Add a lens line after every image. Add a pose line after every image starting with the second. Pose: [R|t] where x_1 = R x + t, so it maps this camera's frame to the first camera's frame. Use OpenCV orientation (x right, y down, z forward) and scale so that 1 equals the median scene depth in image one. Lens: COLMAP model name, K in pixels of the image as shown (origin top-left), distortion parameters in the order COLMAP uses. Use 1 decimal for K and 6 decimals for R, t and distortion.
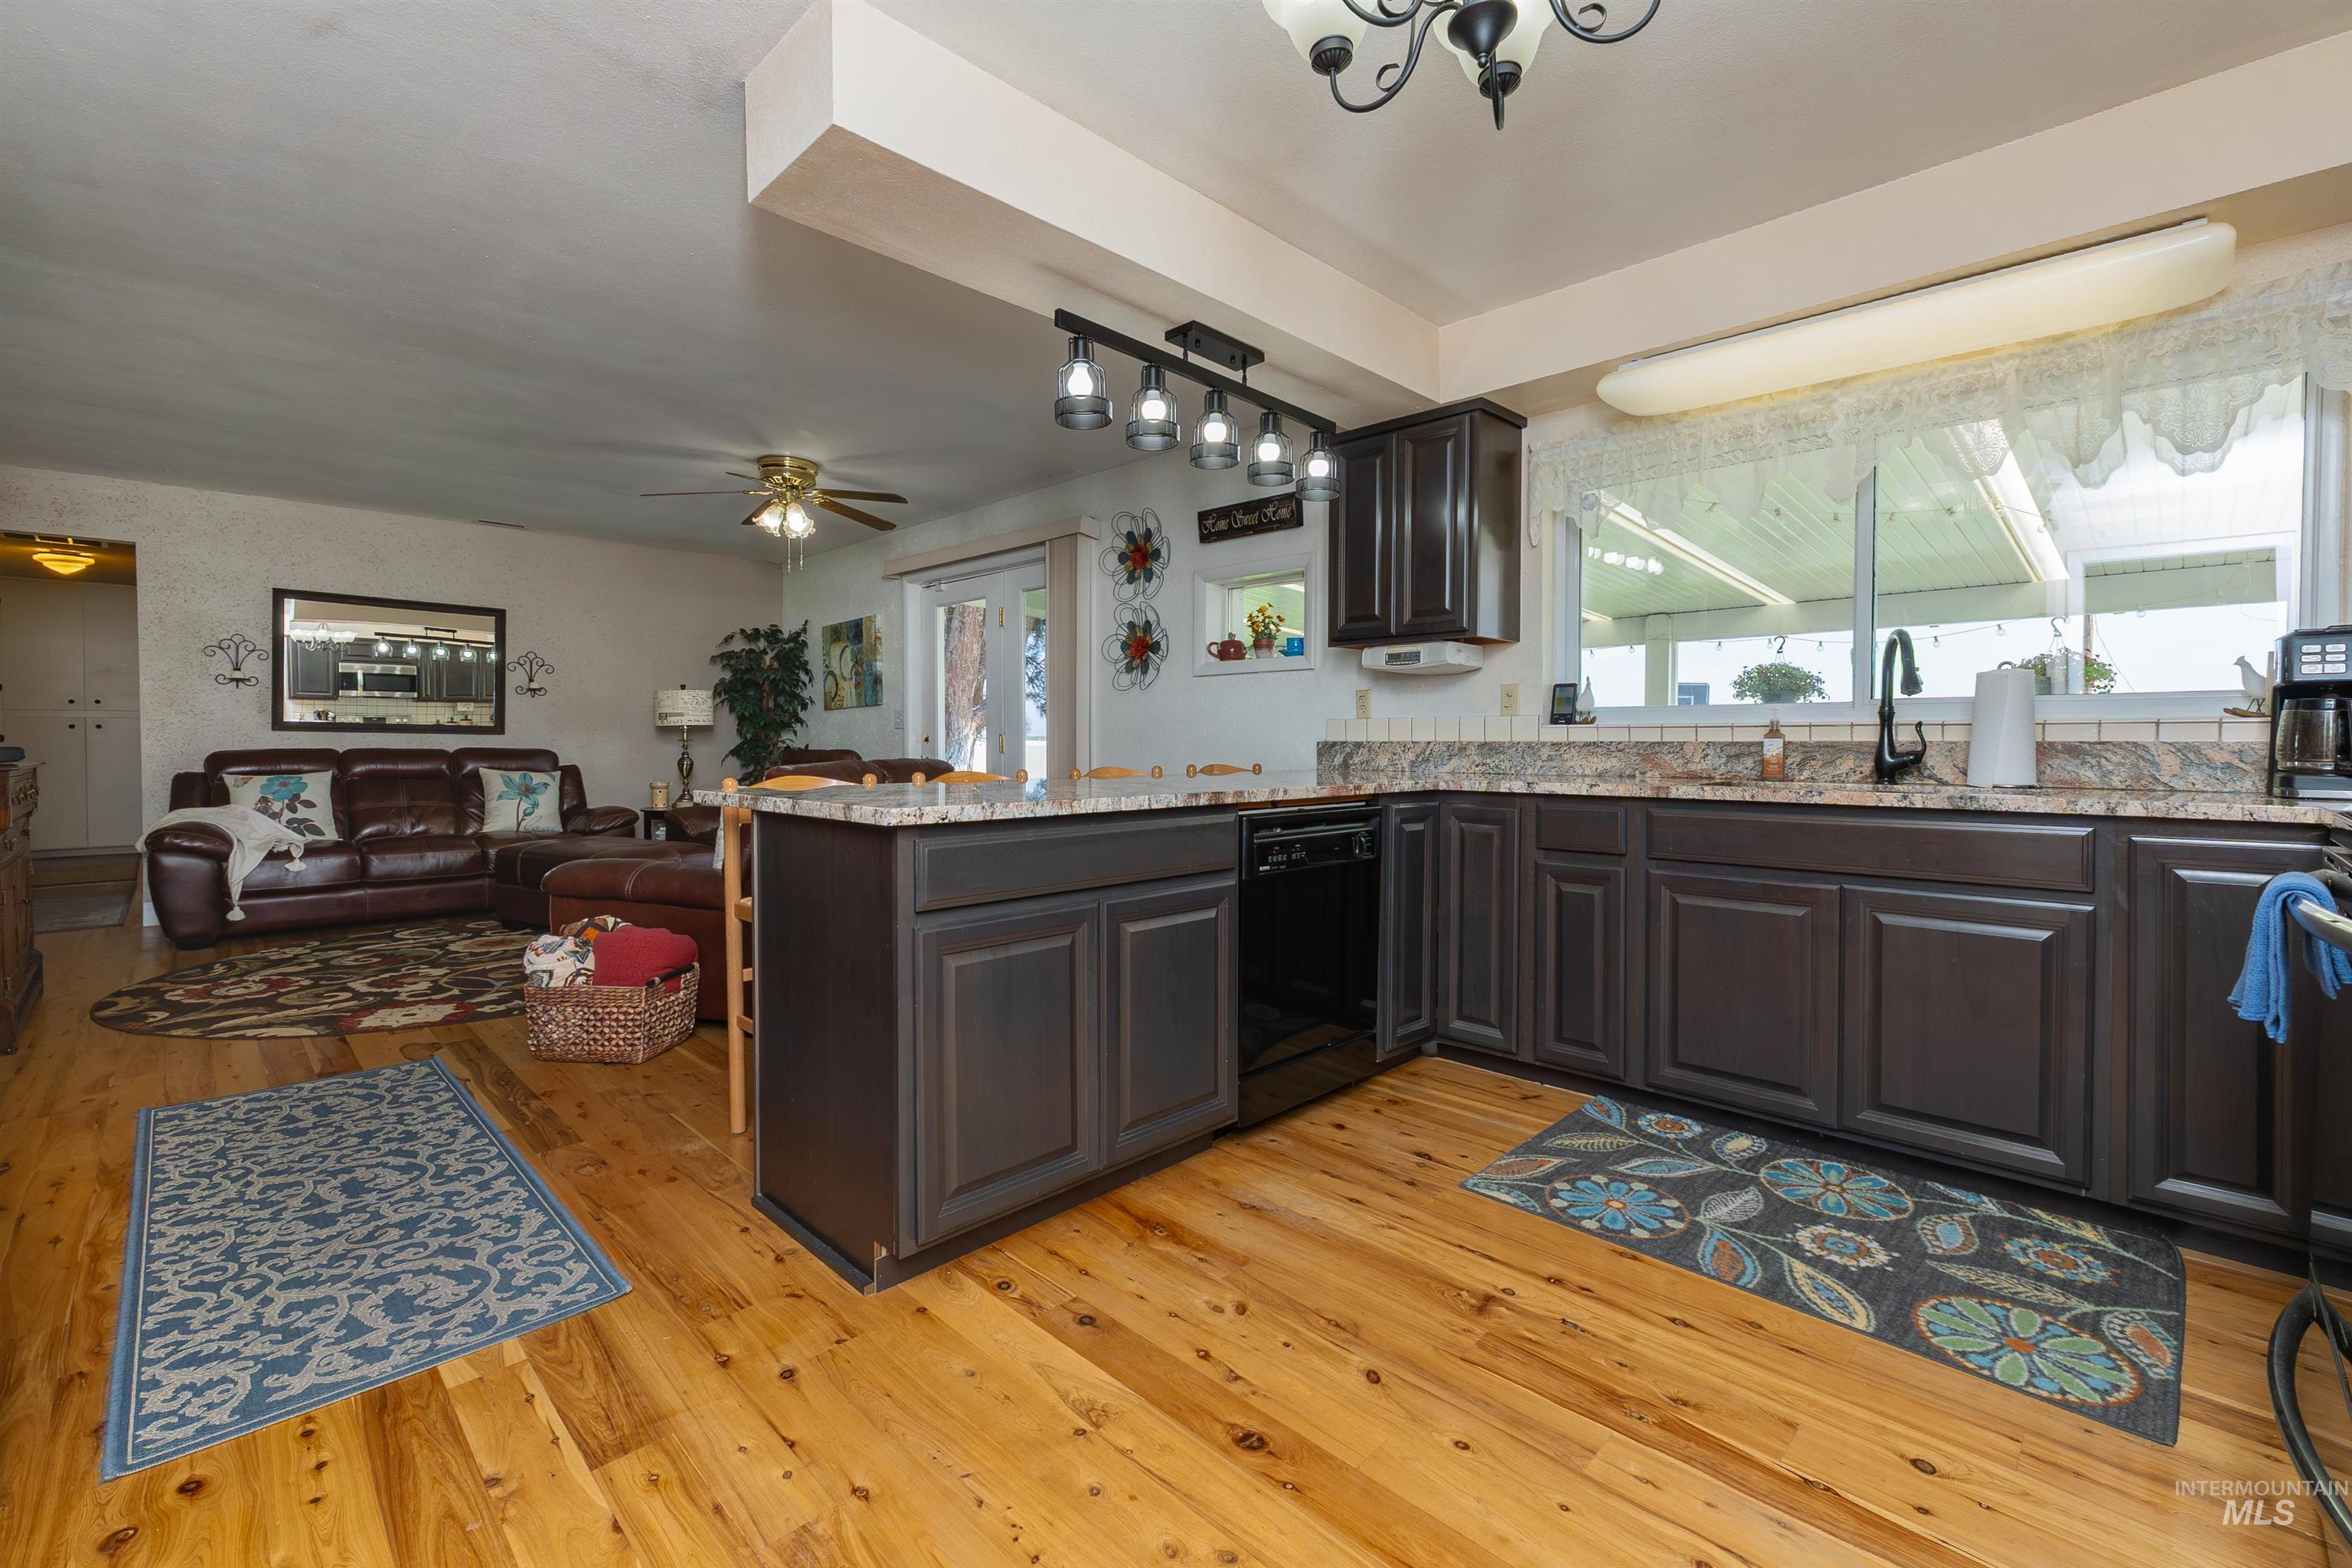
lens RADIAL K [[987.4, 0, 1177.7], [0, 987.4, 758.8], [0, 0, 1]] dist [0.002259, 0.000097]
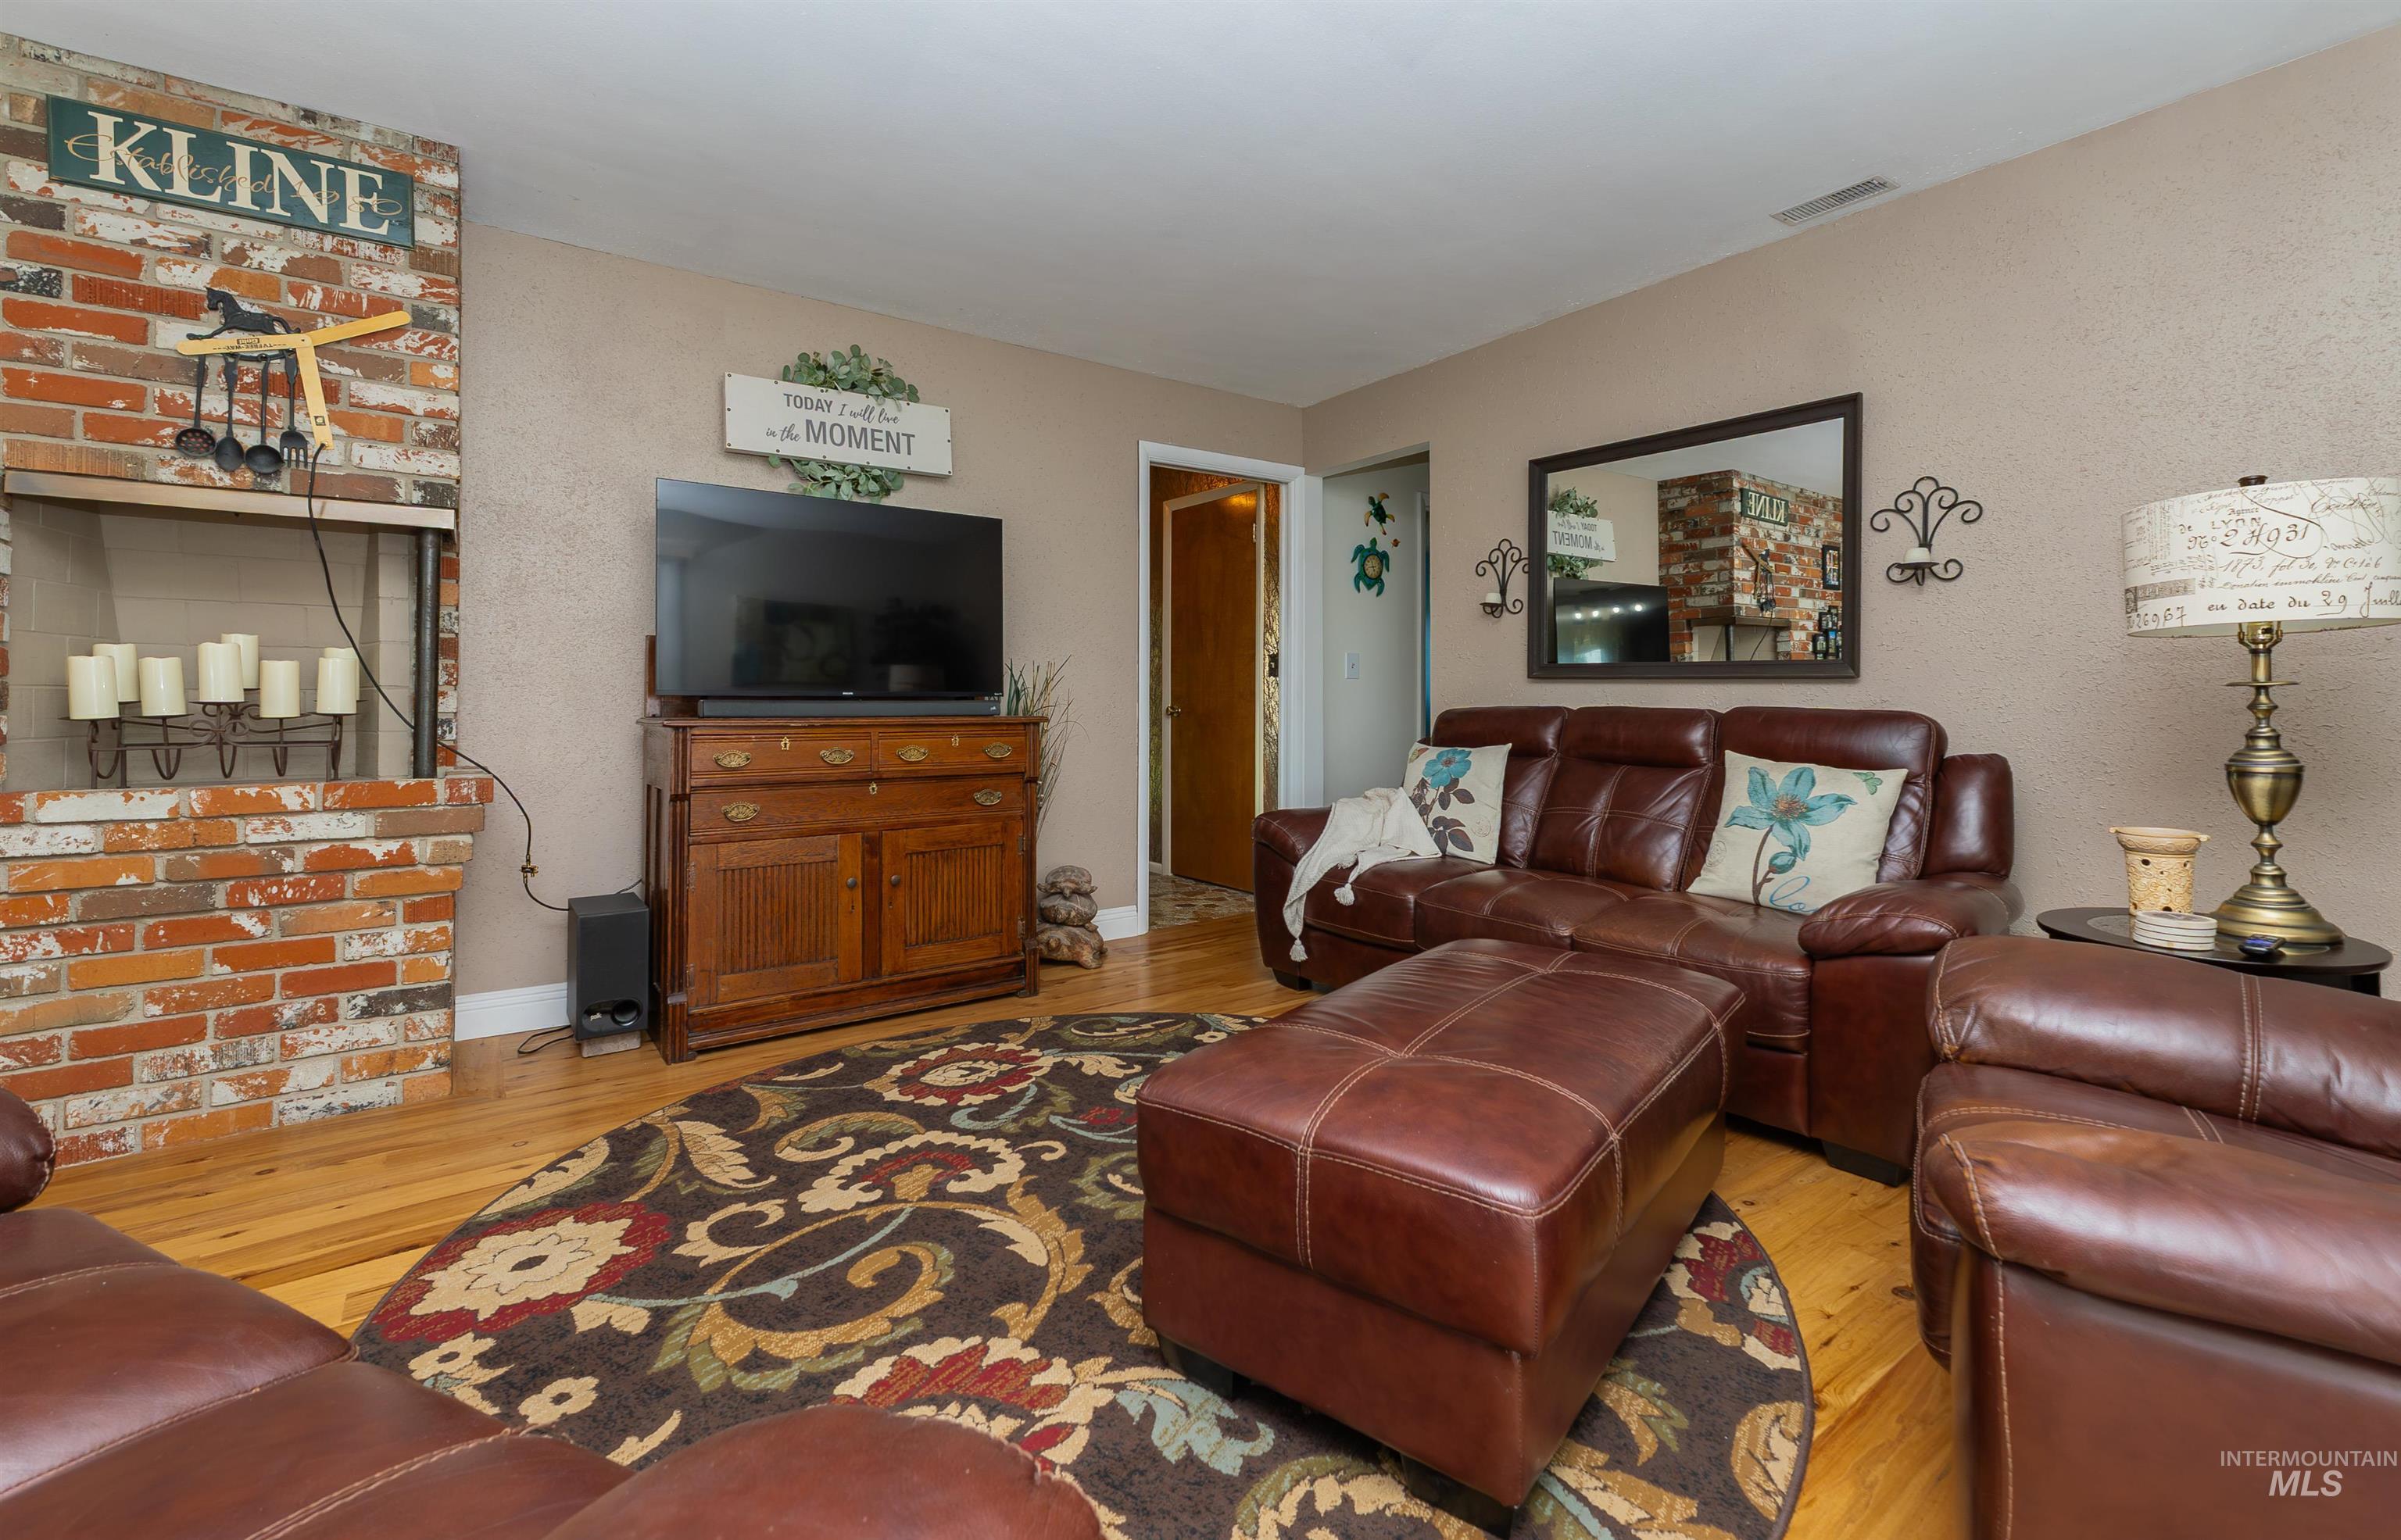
lens RADIAL K [[1030.0, 0, 1224.2], [0, 1030.0, 695.7], [0, 0, 1]] dist [0.005449, 0.001004]
pose [[-0.148764, -0.006358, -0.988852, -0.196793], [-0.016825, 0.999851, -0.003898, -0.010668], [0.988730, 0.016058, -0.148849, 0.836073]]
